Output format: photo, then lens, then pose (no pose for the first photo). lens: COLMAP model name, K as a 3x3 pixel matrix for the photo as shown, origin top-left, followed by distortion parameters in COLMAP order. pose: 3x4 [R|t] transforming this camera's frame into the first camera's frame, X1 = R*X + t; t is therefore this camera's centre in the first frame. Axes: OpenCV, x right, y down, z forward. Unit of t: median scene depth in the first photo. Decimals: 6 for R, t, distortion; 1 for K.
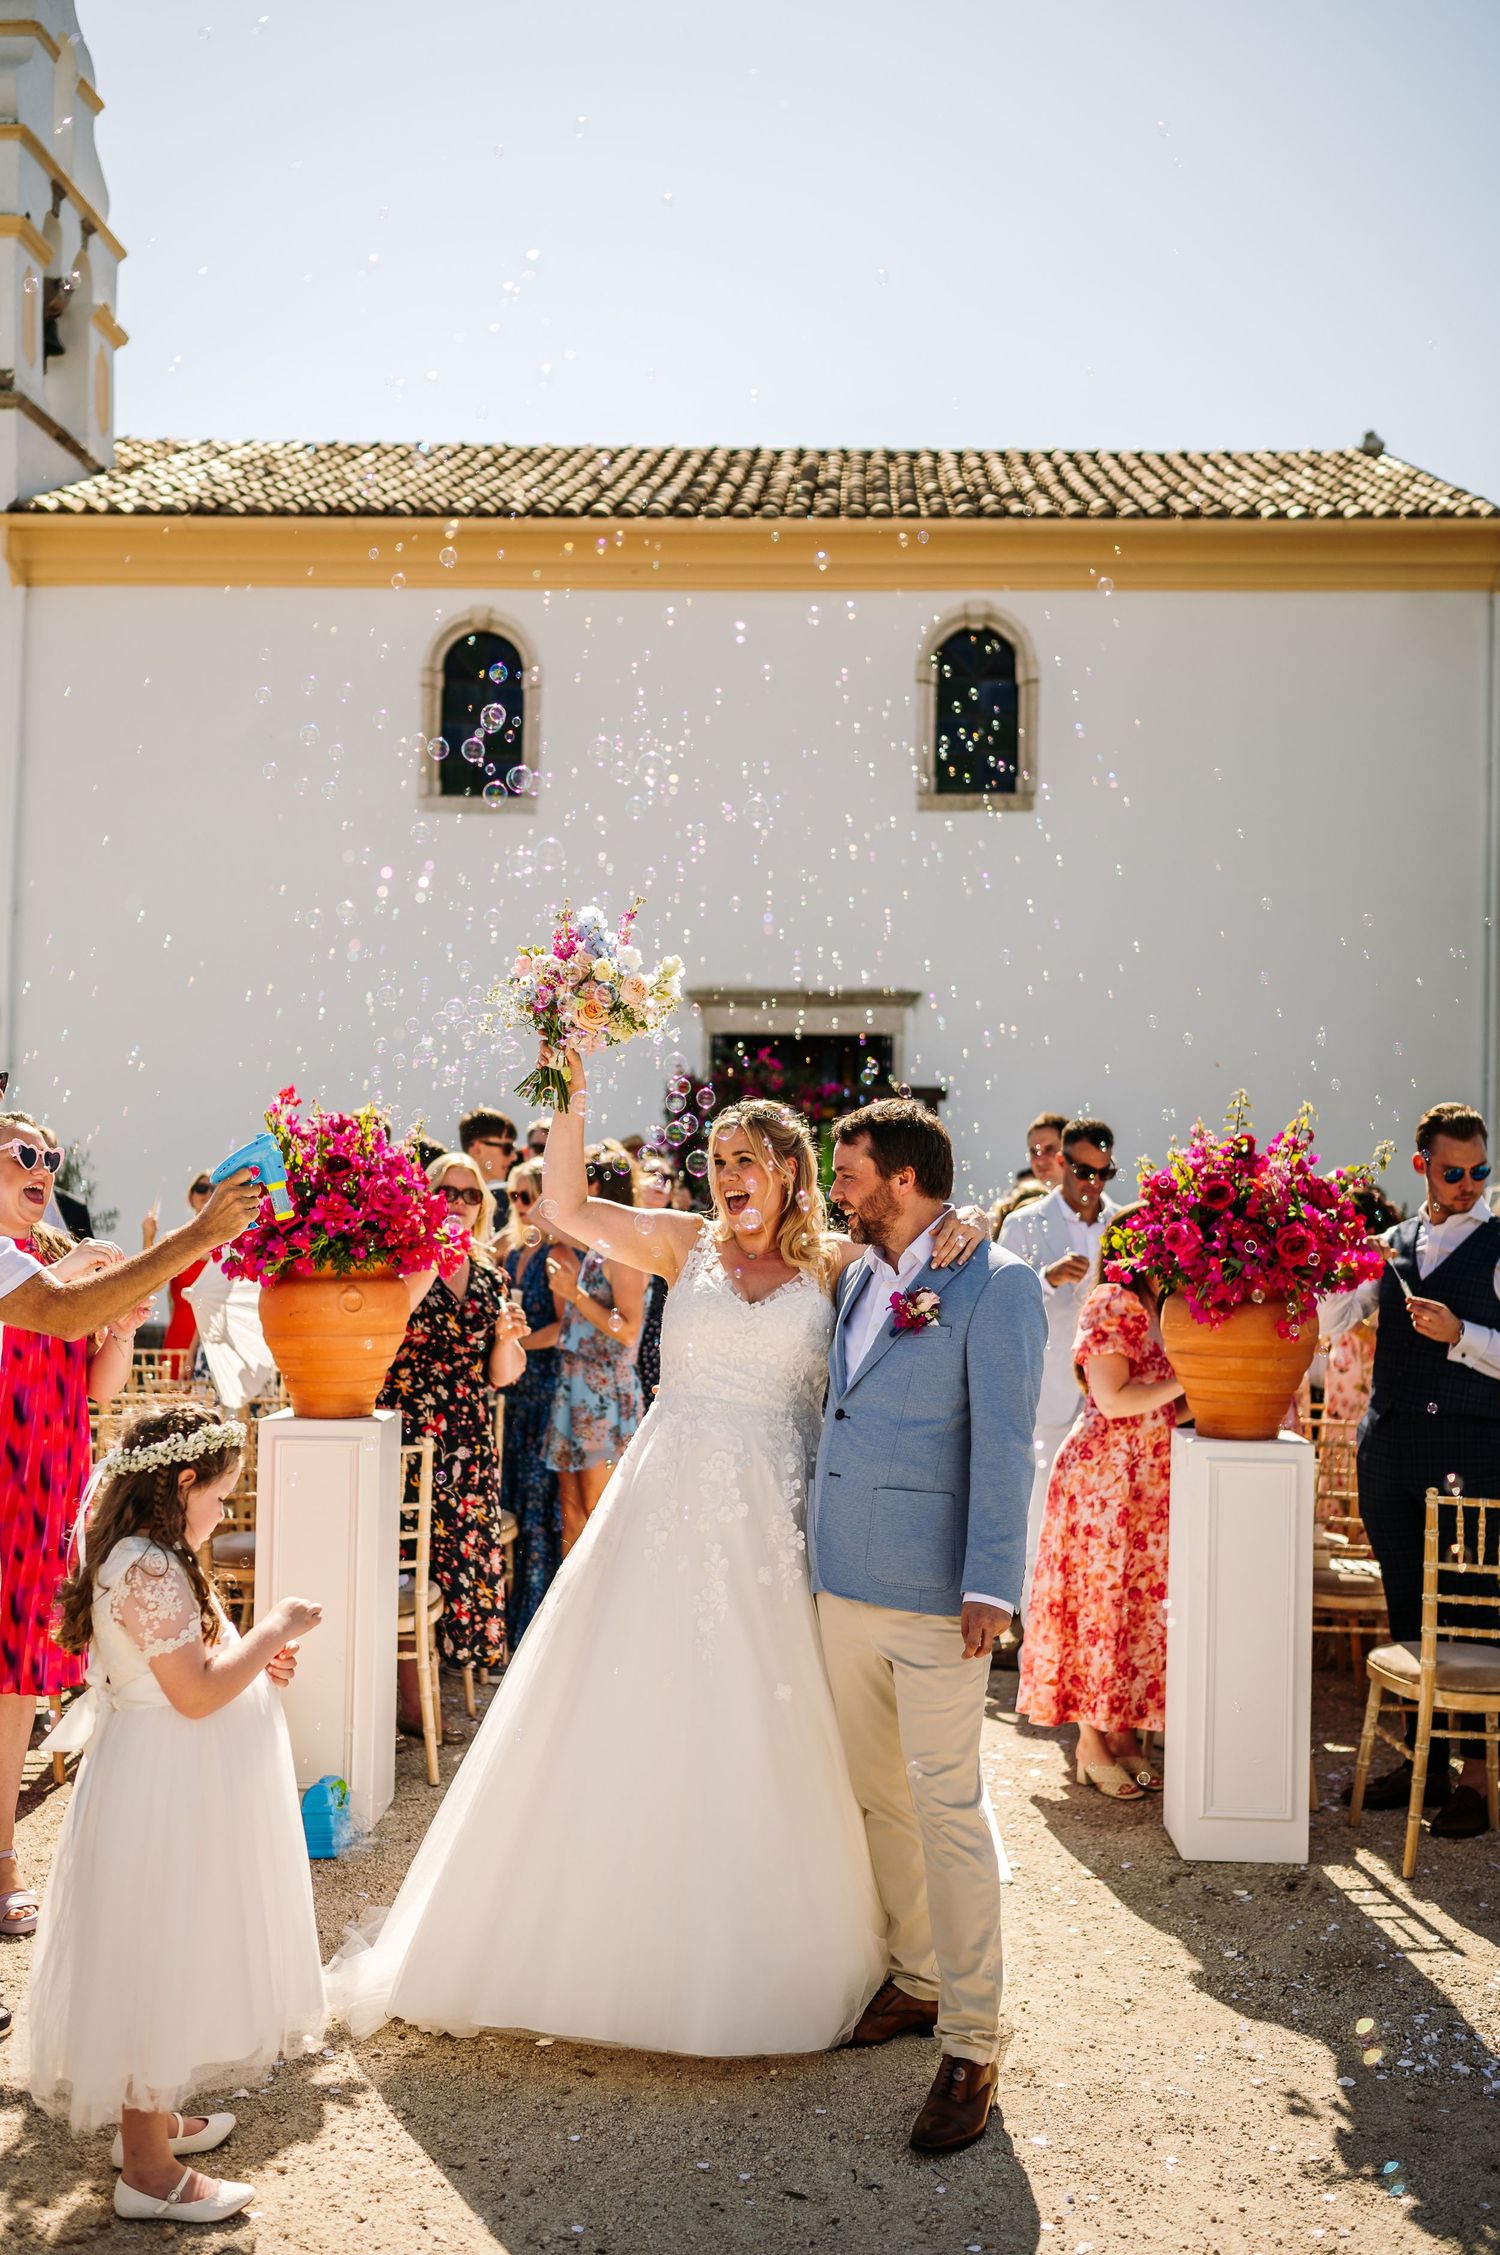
lens RADIAL K [[2266.8, 0, 750.0], [0, 2266.8, 1127.5], [0, 0, 1]] dist [0.011178, 0.006180]
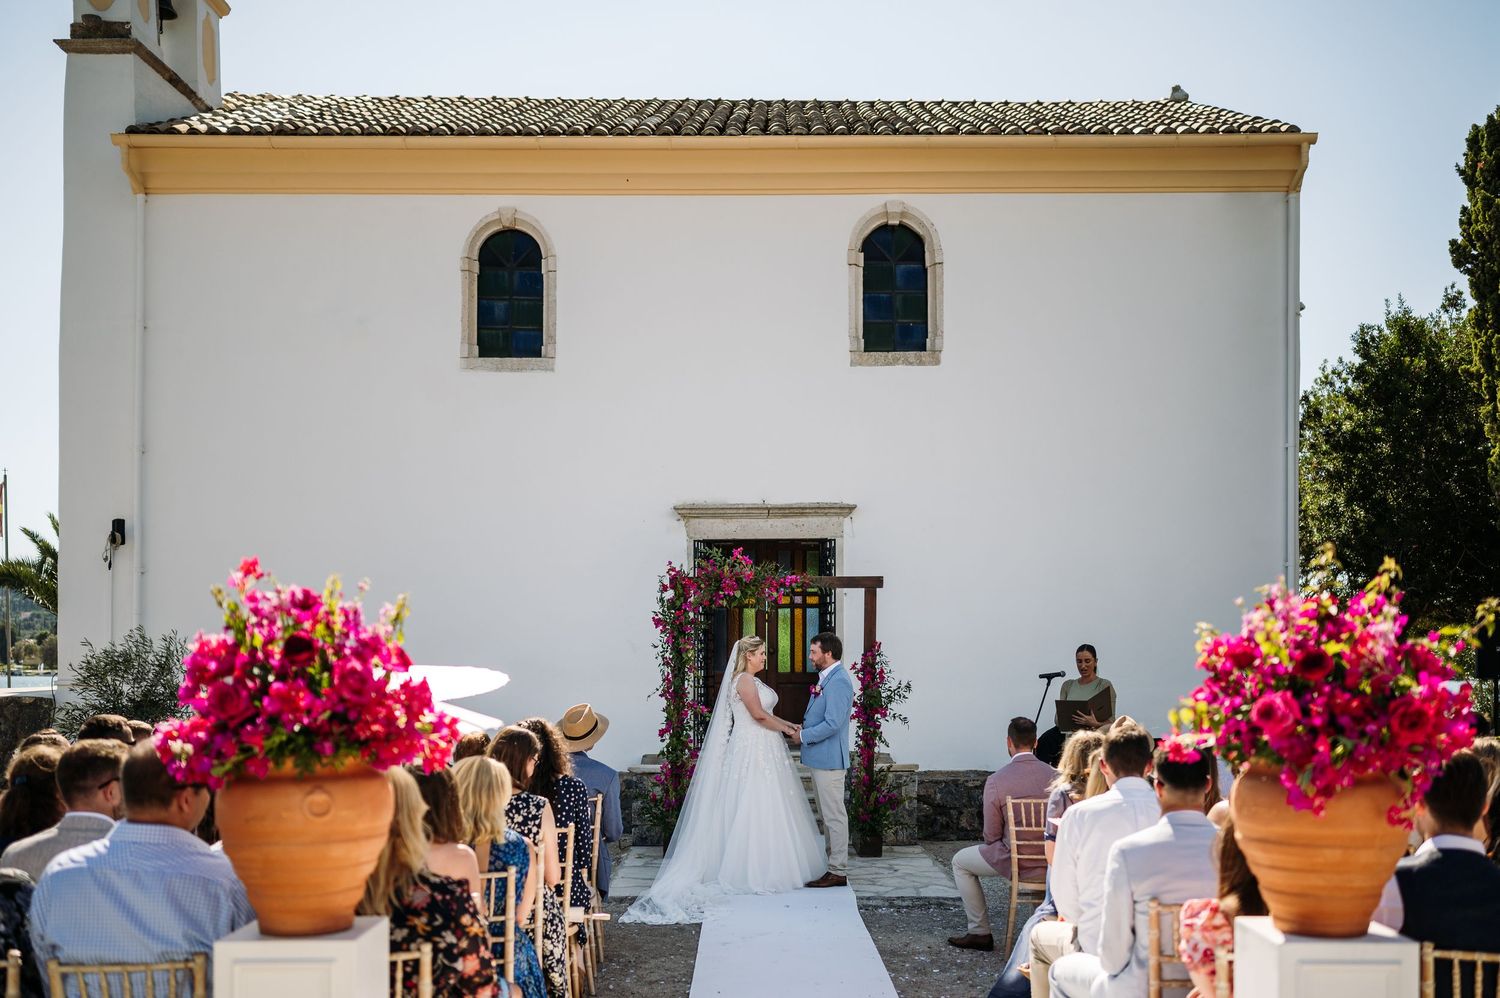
lens RADIAL K [[1507.8, 0, 803.2], [0, 1507.8, 622.9], [0, 0, 1]] dist [0.011178, 0.006180]
pose [[0.997974, -0.017272, 0.061234, -0.008640], [0.016966, 0.999841, 0.005520, 0.002567], [-0.061320, -0.004470, 0.998108, 0.144306]]
